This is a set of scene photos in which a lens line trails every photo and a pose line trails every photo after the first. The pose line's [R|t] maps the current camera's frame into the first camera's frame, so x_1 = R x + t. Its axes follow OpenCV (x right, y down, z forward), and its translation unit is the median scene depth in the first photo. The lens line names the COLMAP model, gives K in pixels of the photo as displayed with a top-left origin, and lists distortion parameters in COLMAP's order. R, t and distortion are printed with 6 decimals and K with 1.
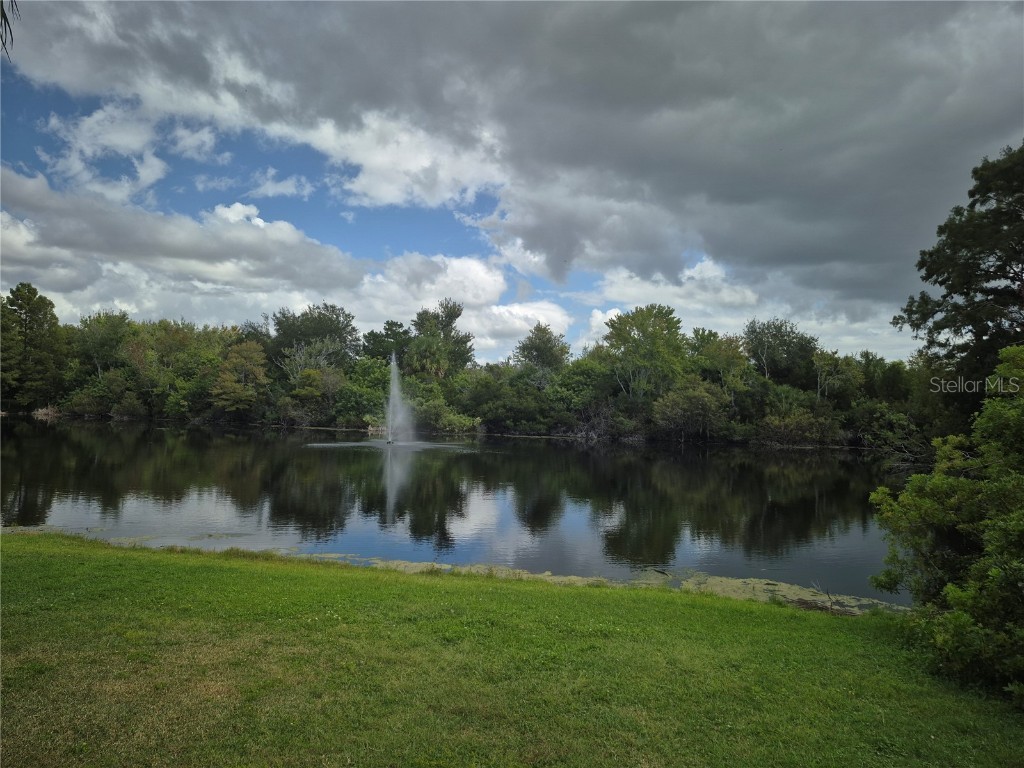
lens RADIAL K [[714.9, 0, 509.5], [0, 714.9, 376.6], [0, 0, 1]] dist [0.061968, -0.040750]
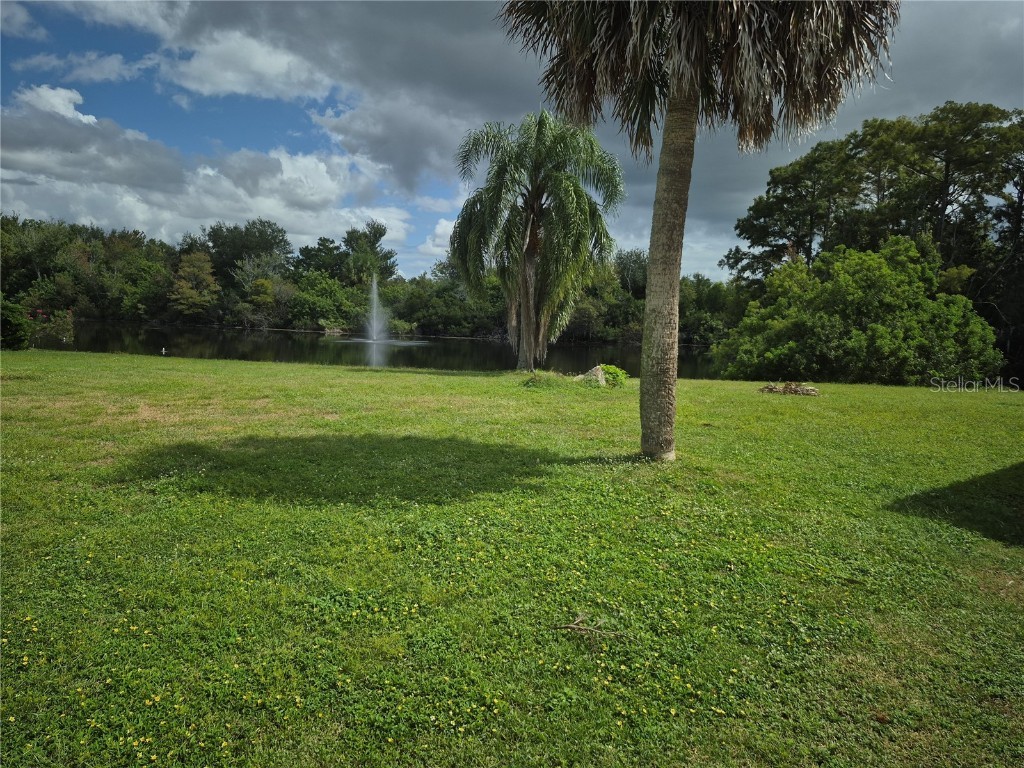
lens RADIAL K [[714.9, 0, 510.7], [0, 714.9, 389.8], [0, 0, 1]] dist [0.061968, -0.040750]
pose [[0.976608, -0.012806, 0.214644, -0.144766], [-0.019383, 0.988918, 0.147192, -0.013748], [-0.214151, -0.147909, 0.965537, -0.260879]]
